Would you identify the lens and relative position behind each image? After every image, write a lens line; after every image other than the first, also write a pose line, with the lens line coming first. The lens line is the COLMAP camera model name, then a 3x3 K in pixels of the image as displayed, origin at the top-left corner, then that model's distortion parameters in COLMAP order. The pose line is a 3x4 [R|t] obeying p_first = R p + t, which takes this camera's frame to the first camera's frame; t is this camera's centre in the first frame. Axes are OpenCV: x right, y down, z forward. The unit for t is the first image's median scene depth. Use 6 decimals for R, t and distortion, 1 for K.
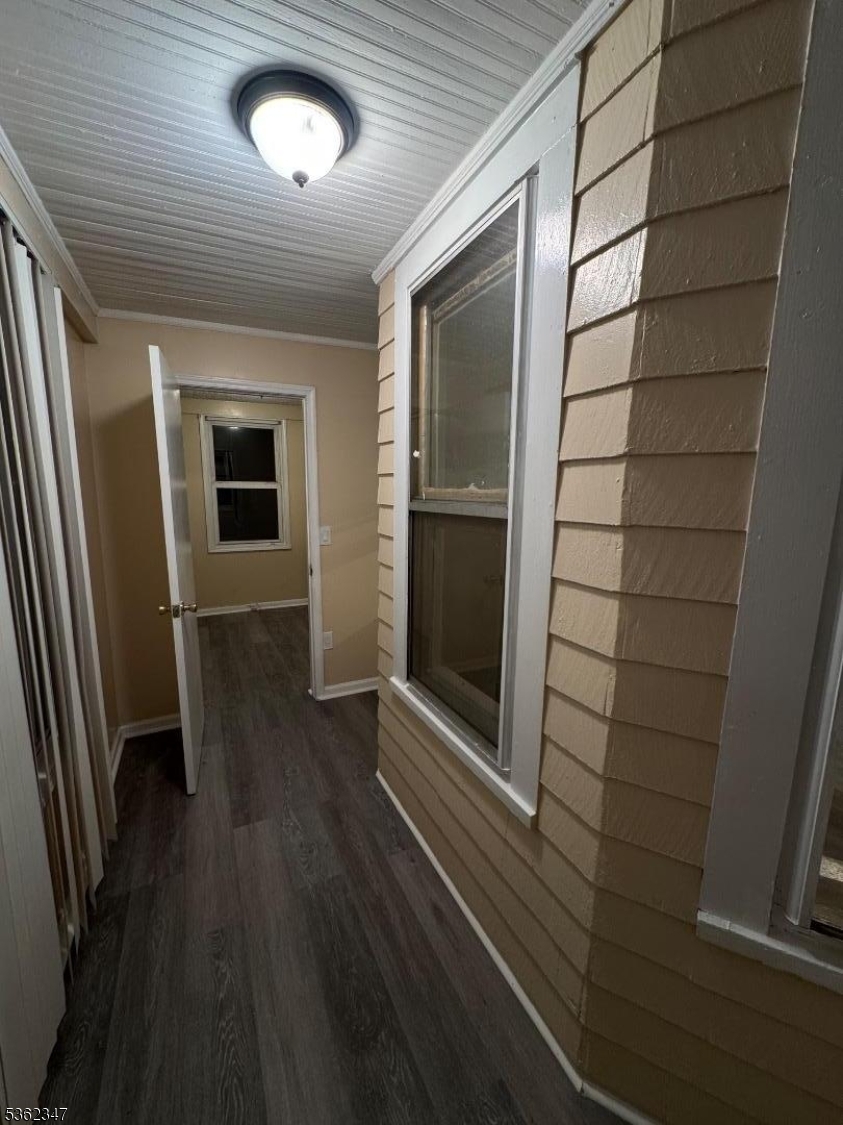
lens RADIAL K [[452.7, 0, 423.8], [0, 452.7, 564.6], [0, 0, 1]] dist [0.000115, 0.000466]
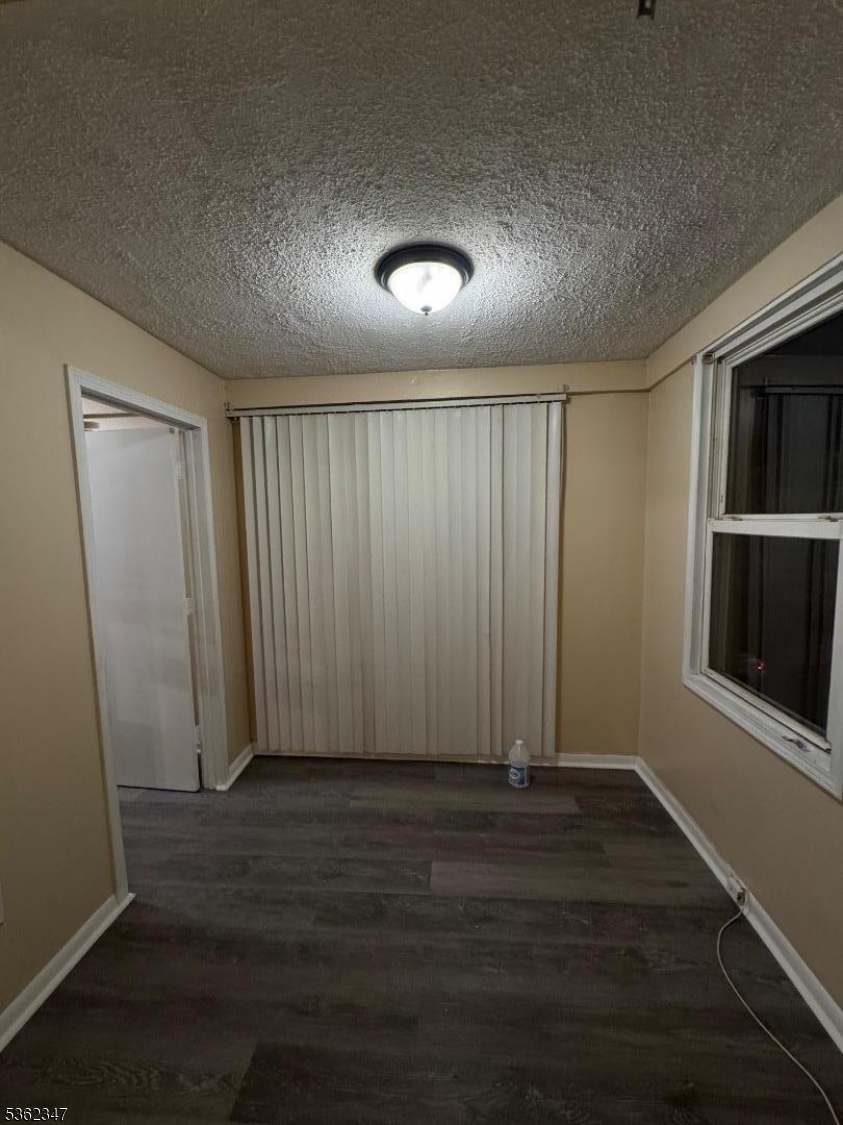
lens RADIAL K [[452.7, 0, 423.8], [0, 452.7, 564.6], [0, 0, 1]] dist [0.000115, 0.000466]
pose [[-0.520934, 0.090838, -0.848749, -0.003372], [-0.129947, 0.974293, 0.184031, -0.449257], [0.843648, 0.206160, -0.495739, 2.451911]]
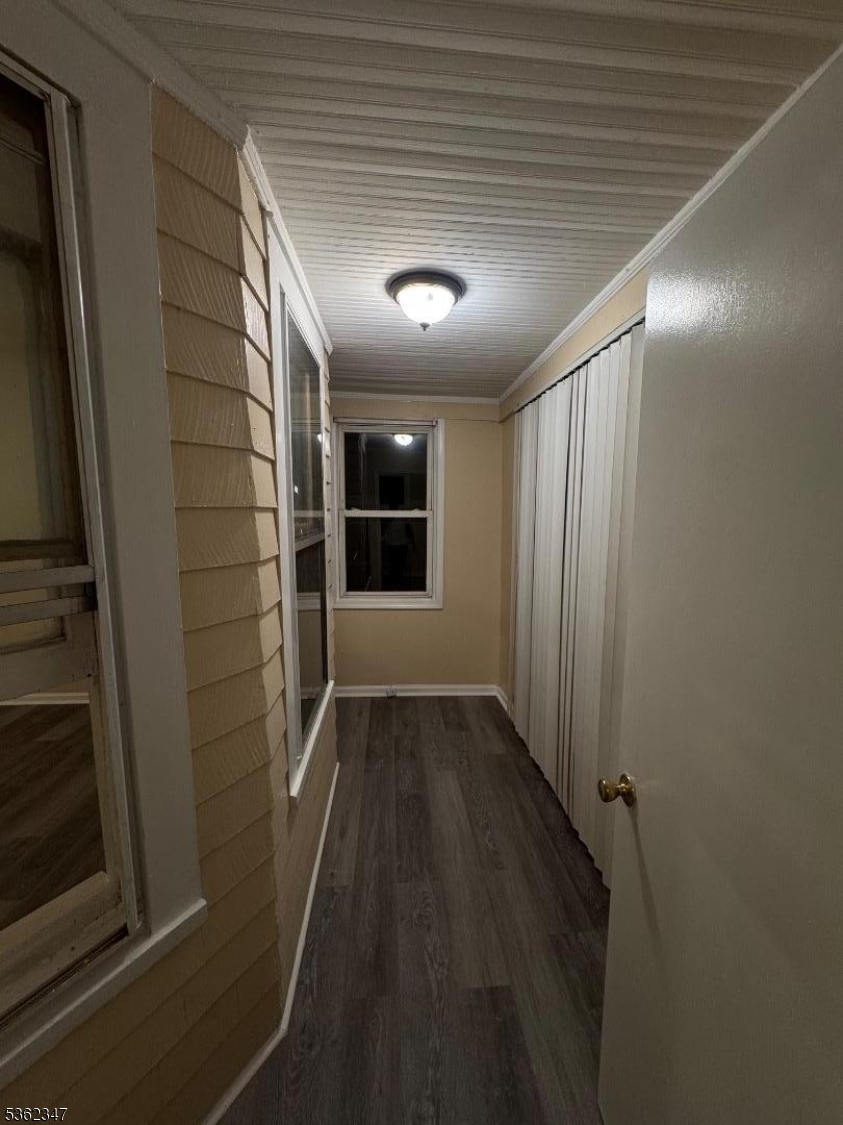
lens RADIAL K [[452.7, 0, 423.8], [0, 452.7, 564.6], [0, 0, 1]] dist [0.000115, 0.000466]
pose [[-0.924308, -0.050461, 0.378296, -0.522987], [0.059746, 0.959867, 0.274018, -0.282309], [-0.376941, 0.275879, -0.884198, 1.482266]]
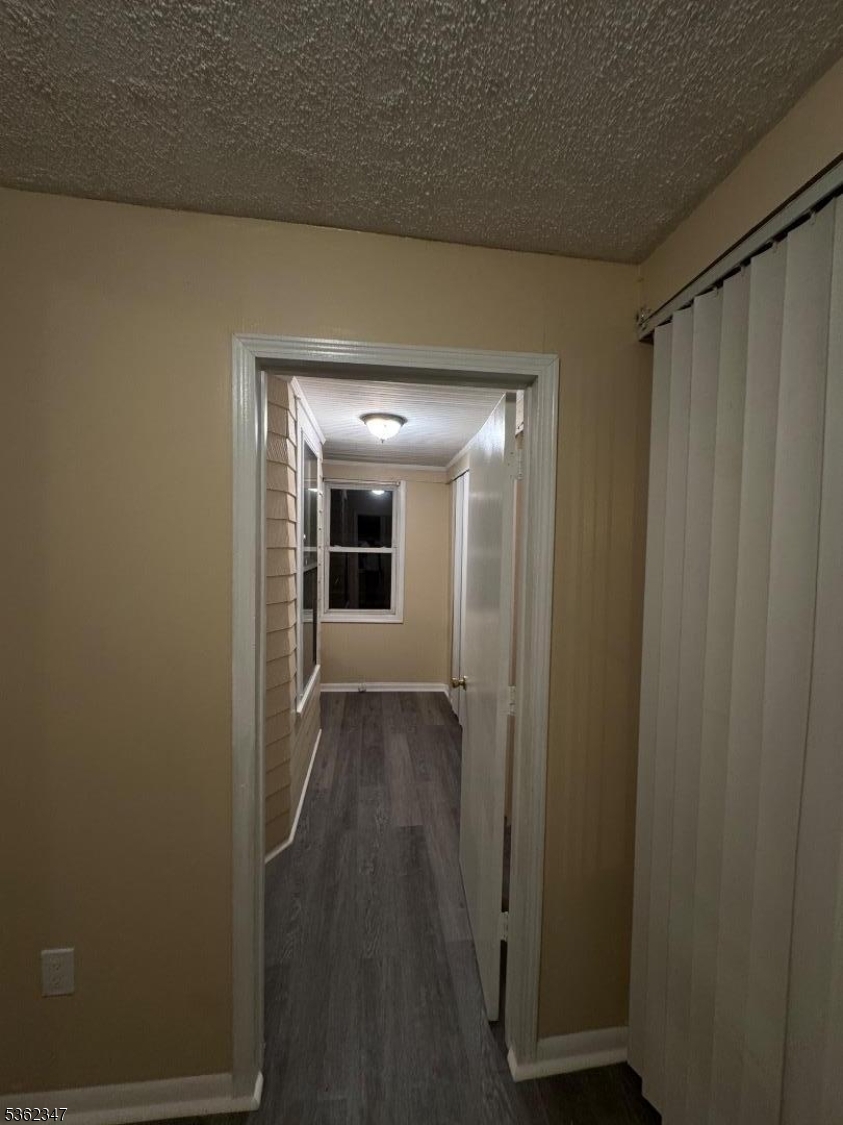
lens RADIAL K [[452.7, 0, 423.8], [0, 452.7, 564.6], [0, 0, 1]] dist [0.000115, 0.000466]
pose [[-0.939702, -0.034274, 0.340273, -0.812427], [0.037355, 0.978726, 0.201741, -0.382098], [-0.339949, 0.202288, -0.918430, 1.972890]]
